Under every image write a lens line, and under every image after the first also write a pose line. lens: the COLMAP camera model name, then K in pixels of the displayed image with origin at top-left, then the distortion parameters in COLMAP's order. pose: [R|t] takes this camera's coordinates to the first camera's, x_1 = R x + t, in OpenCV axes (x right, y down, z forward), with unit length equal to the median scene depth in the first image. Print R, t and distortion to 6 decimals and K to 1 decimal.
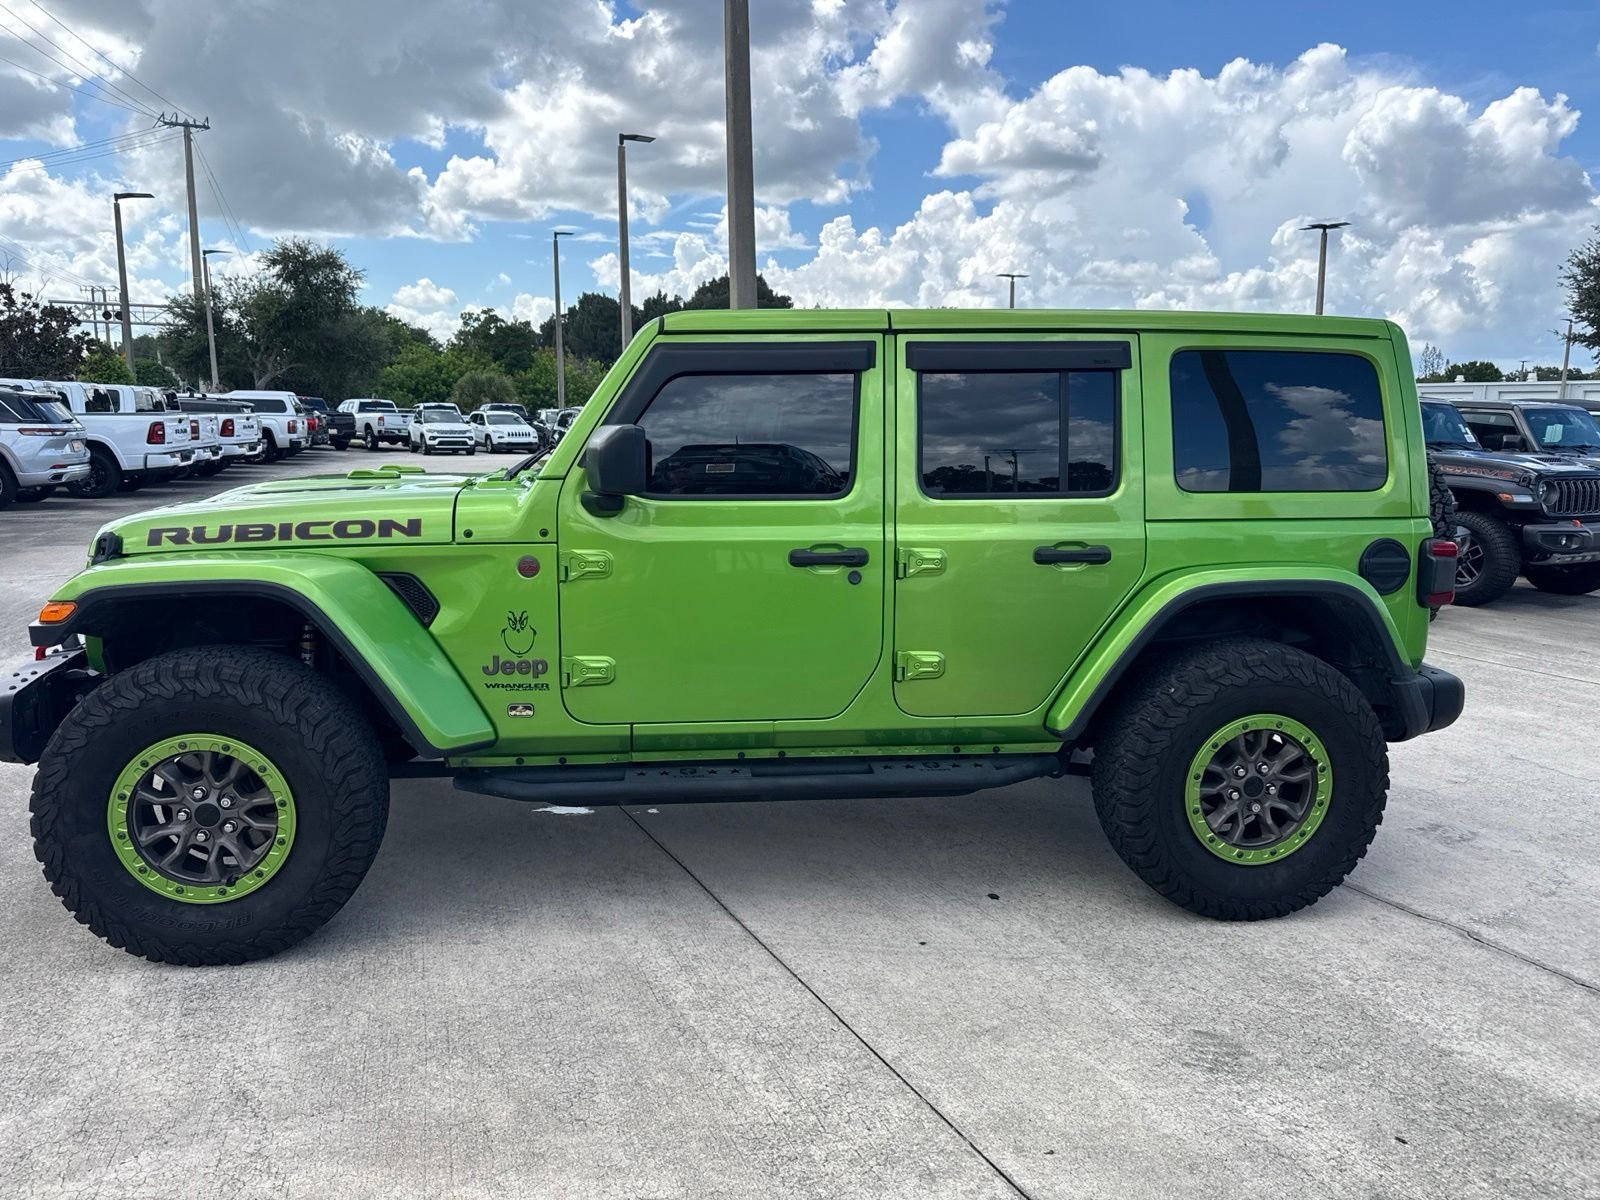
lens RADIAL K [[1166.3, 0, 775.4], [0, 1166.3, 599.3], [0, 0, 1]] dist [0.029679, -0.032365]
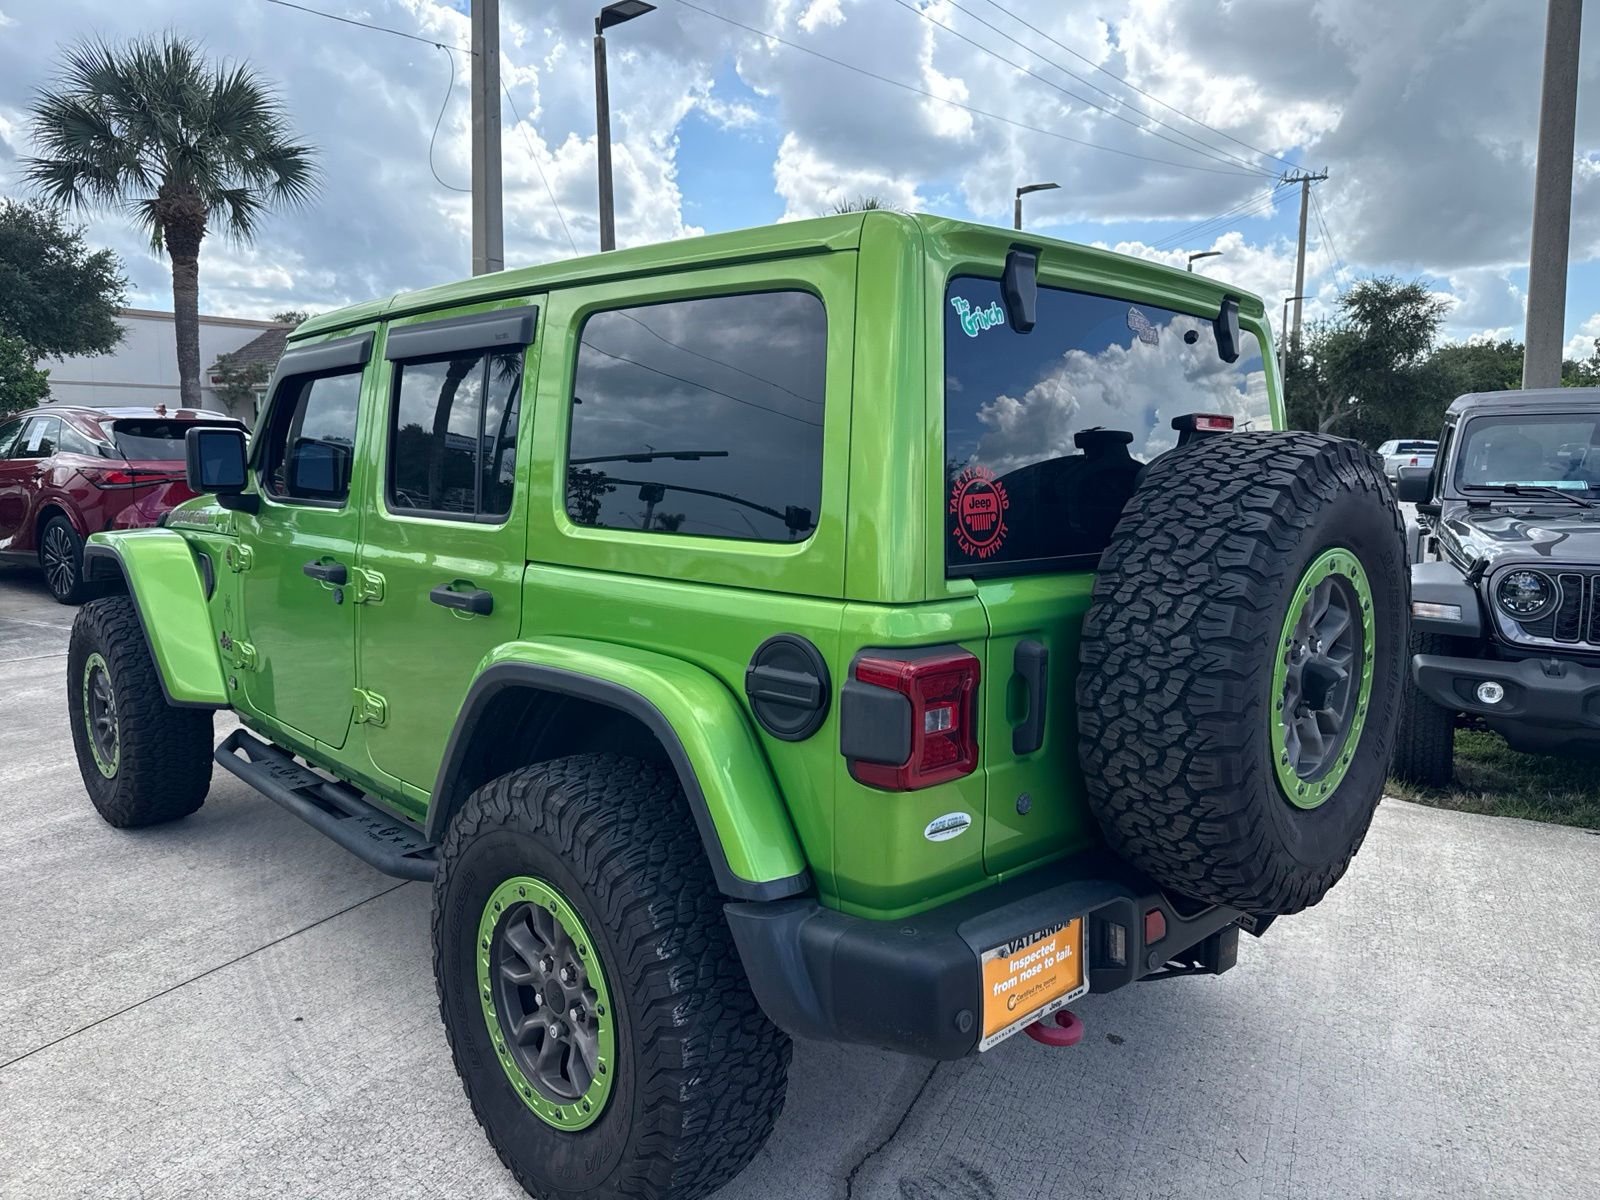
lens RADIAL K [[1143.0, 0, 769.6], [0, 1143.0, 602.3], [0, 0, 1]] dist [0.003821, 0.000489]
pose [[0.598369, 0.106929, -0.794053, 0.063975], [-0.131786, 0.990692, 0.034100, -0.005985], [0.790308, 0.084240, 0.606891, 0.047218]]
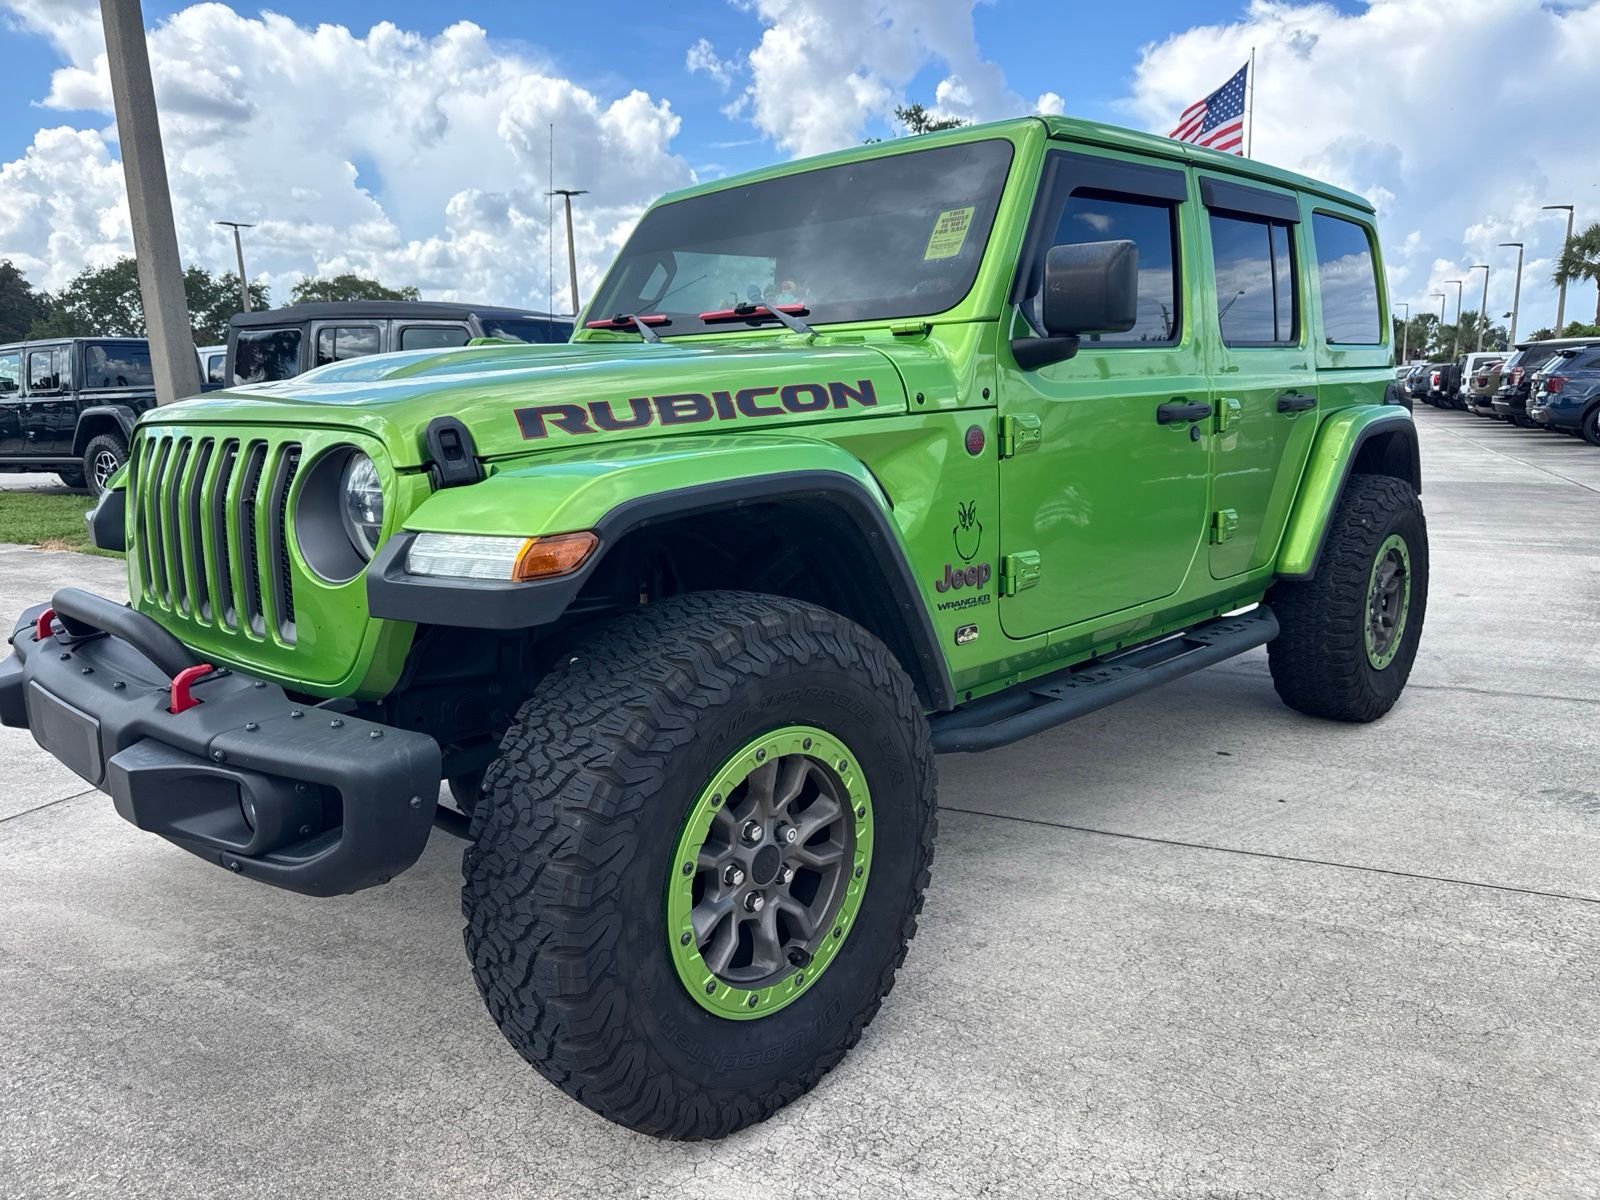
lens RADIAL K [[1170.4, 0, 800.4], [0, 1170.4, 604.9], [0, 0, 1]] dist [0.023458, -0.029070]
pose [[0.766808, -0.146471, 0.624941, -0.050256], [0.130119, 0.988873, 0.072110, 0.000486], [-0.628549, 0.026023, 0.777334, 0.031097]]
